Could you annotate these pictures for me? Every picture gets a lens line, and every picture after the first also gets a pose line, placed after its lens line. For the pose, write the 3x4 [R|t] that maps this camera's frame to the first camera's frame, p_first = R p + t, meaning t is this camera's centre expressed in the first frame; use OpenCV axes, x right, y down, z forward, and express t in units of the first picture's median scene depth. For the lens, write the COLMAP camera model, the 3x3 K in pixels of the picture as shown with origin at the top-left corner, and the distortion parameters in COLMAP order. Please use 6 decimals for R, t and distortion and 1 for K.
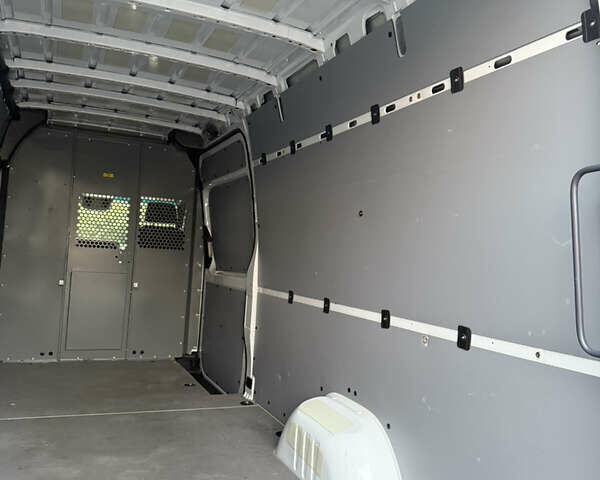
lens RADIAL K [[544.3, 0, 300.0], [0, 544.3, 240.0], [0, 0, 1]] dist [0.111638, -0.224275]
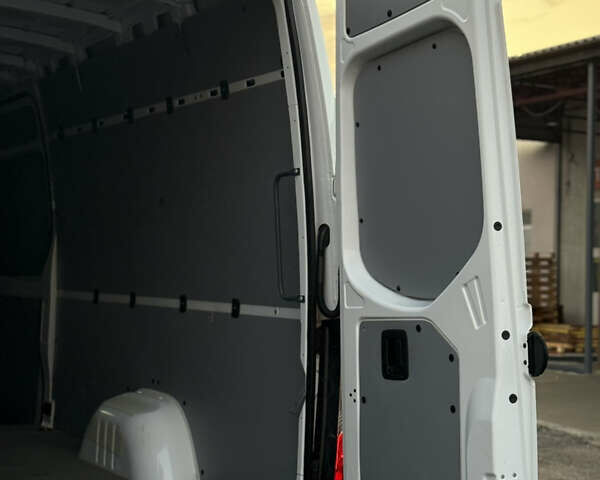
lens RADIAL K [[1071.5, 0, 300.0], [0, 1071.5, 240.0], [0, 0, 1]] dist [0.079972, 0.024182]
pose [[0.989728, -0.017241, 0.141917, 0.054353], [0.017023, 0.999851, 0.002751, 0.013578], [-0.141943, -0.000307, 0.989875, -0.628798]]
